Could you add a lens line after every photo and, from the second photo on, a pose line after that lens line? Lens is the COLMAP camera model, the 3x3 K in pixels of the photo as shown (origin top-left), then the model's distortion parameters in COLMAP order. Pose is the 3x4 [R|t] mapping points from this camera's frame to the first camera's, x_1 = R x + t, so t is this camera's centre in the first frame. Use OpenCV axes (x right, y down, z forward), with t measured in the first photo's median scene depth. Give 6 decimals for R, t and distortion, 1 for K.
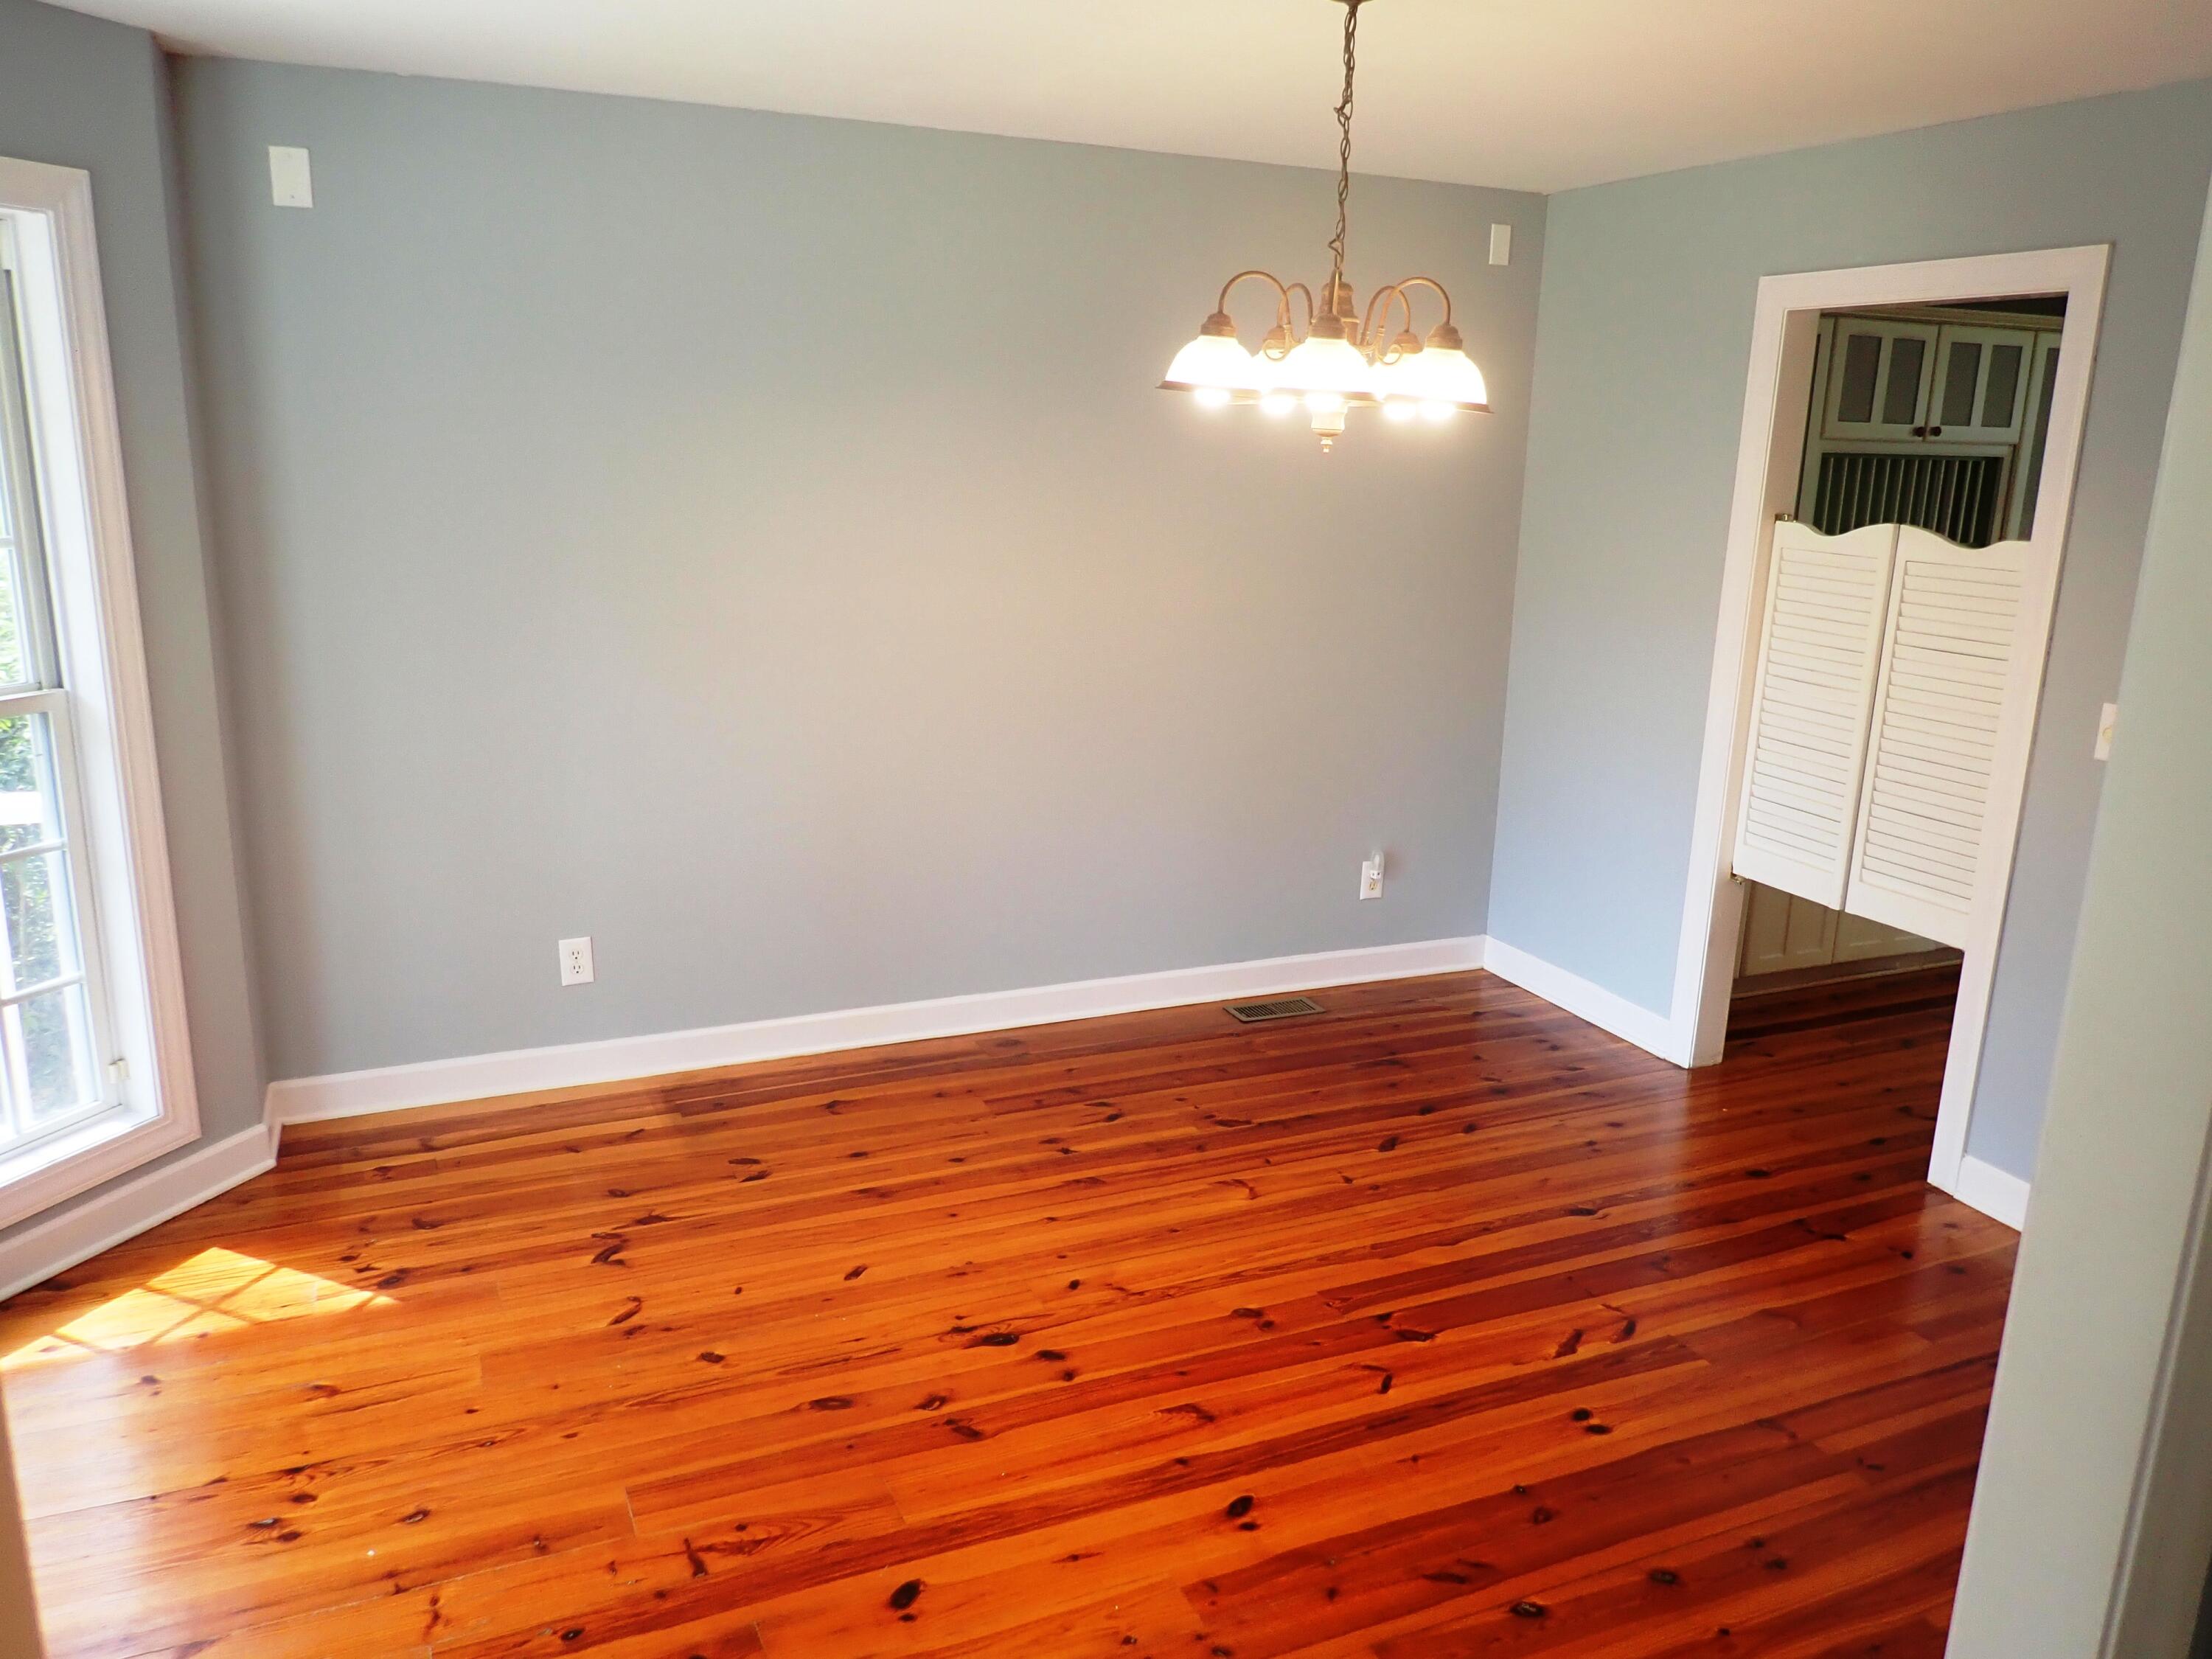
lens RADIAL K [[1627.0, 0, 1102.0], [0, 1627.0, 832.4], [0, 0, 1]] dist [0.000832, -0.002526]
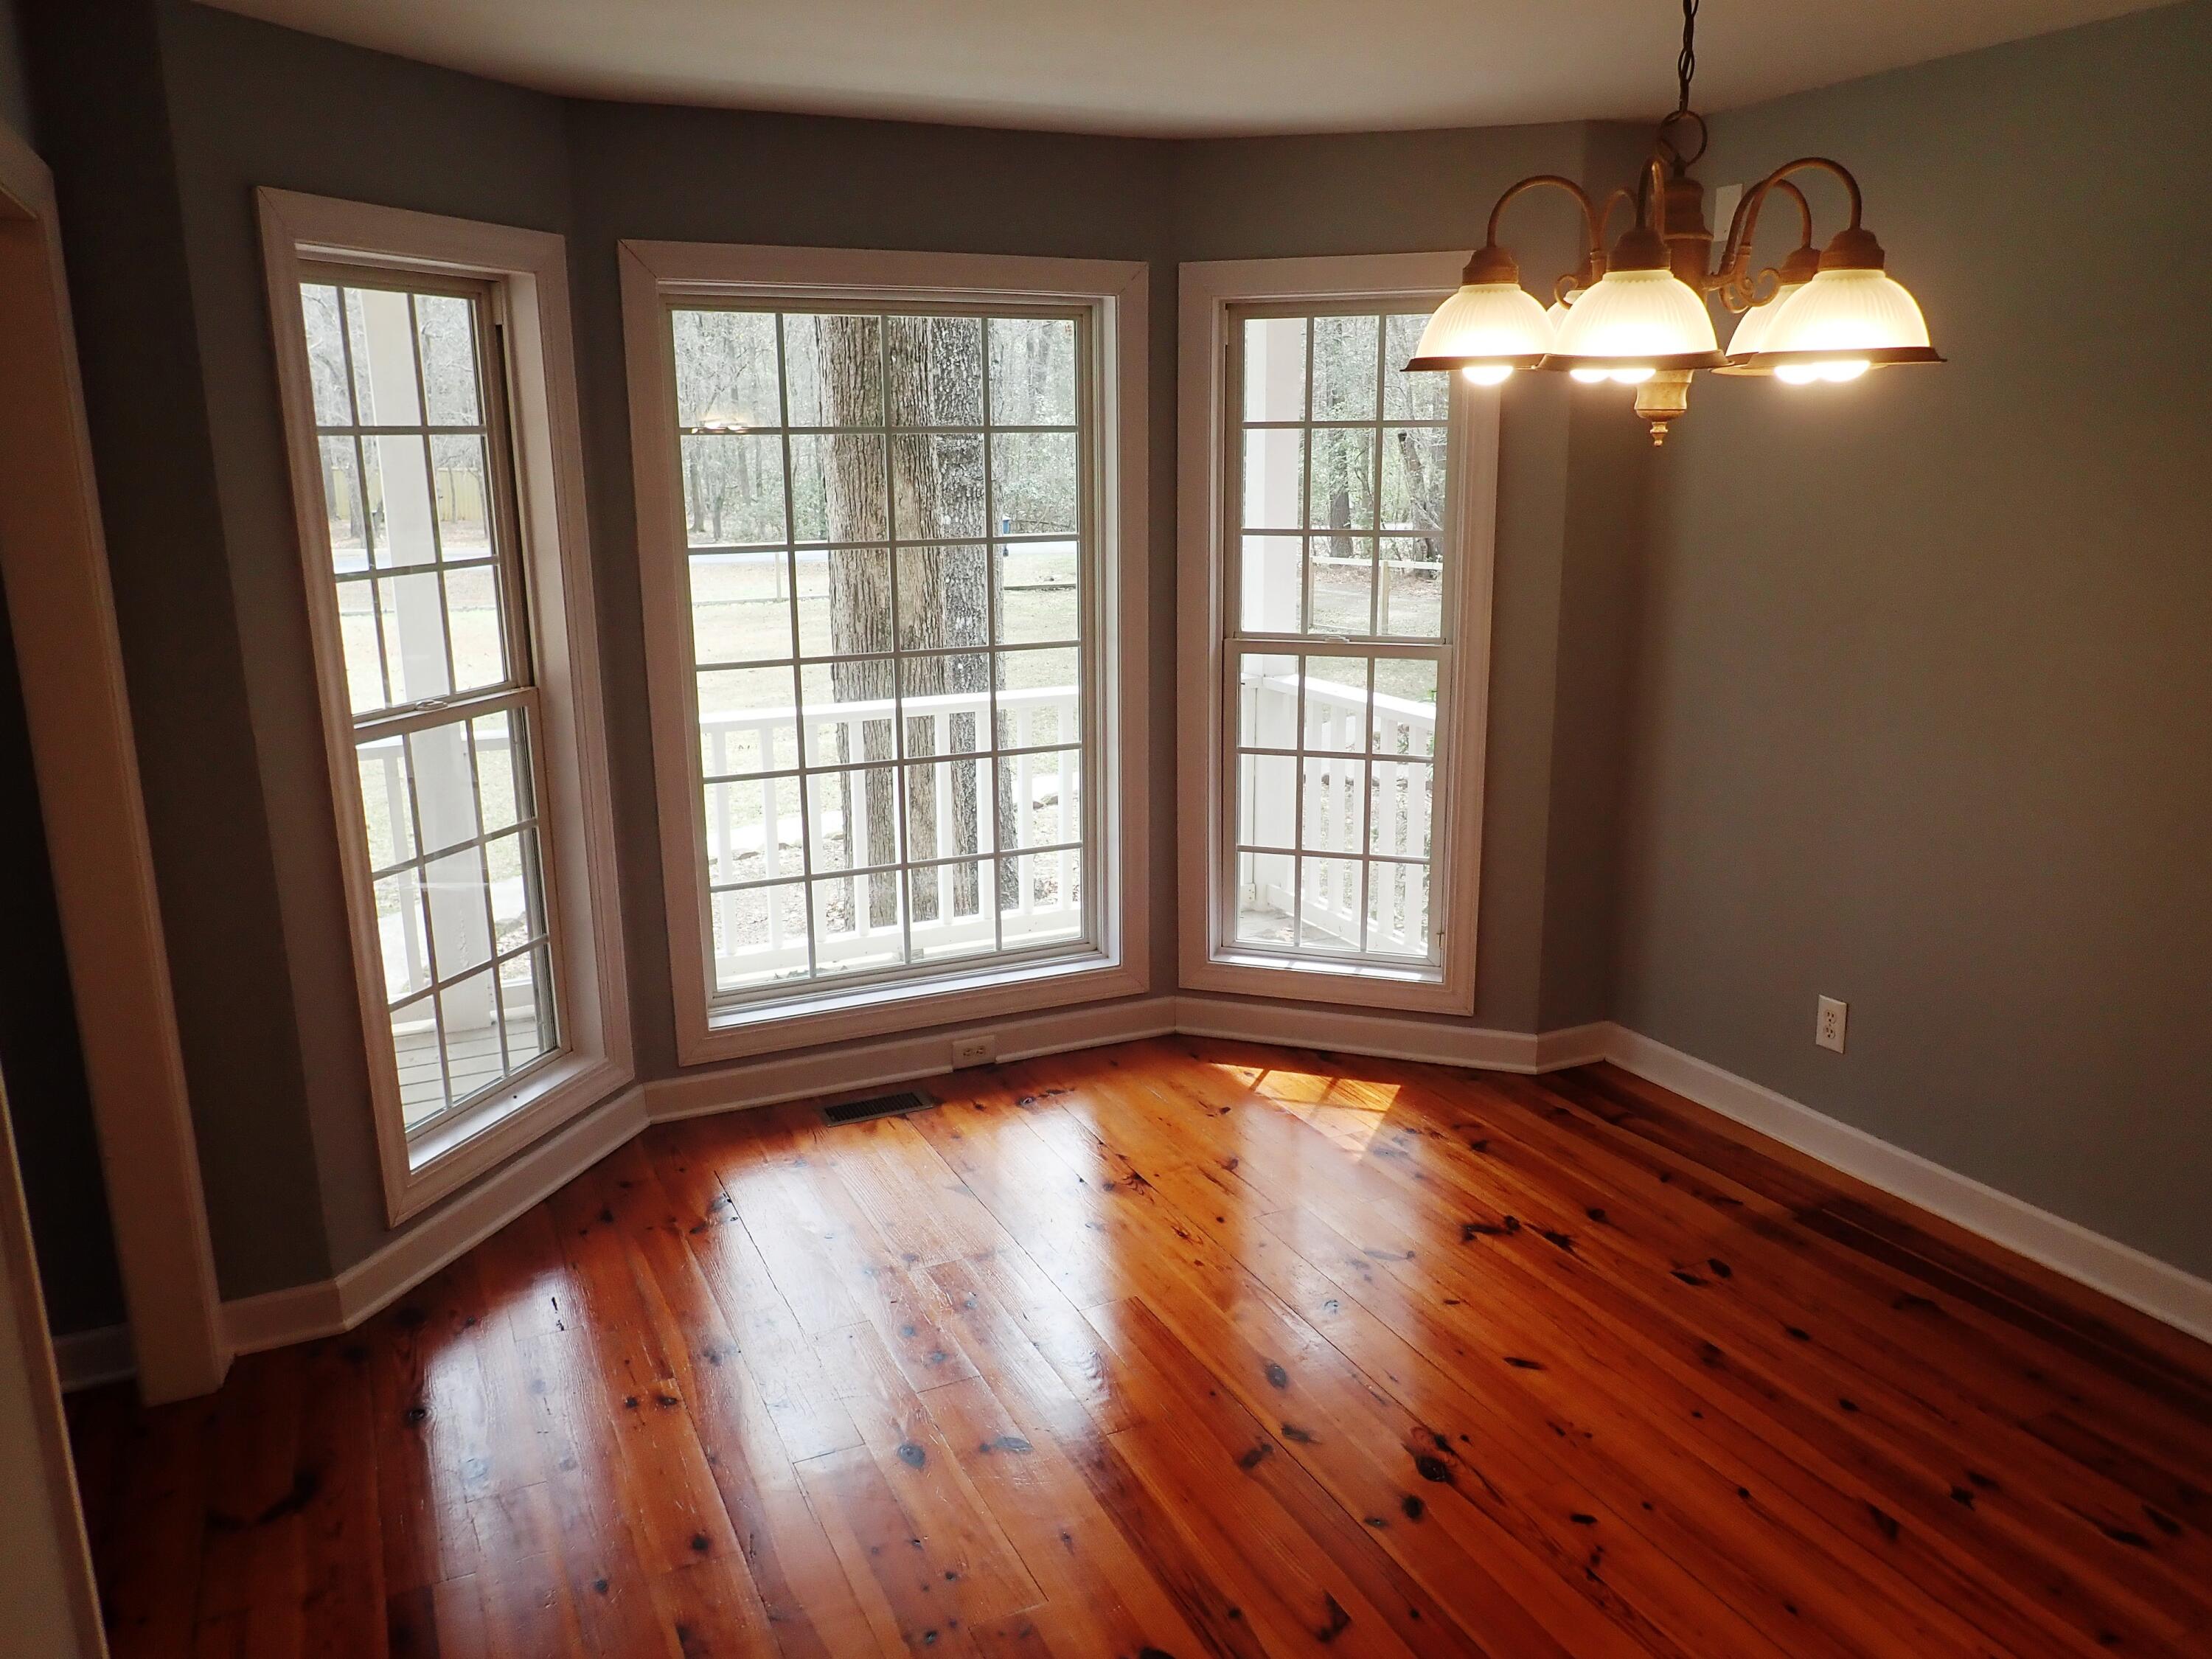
lens RADIAL K [[1627.0, 0, 1102.0], [0, 1627.0, 832.4], [0, 0, 1]] dist [0.000832, -0.002526]
pose [[0.030409, 0.211394, -0.976928, 0.621242], [-0.232907, 0.951974, 0.198745, -0.127163], [0.972024, 0.221490, 0.078183, 0.595890]]
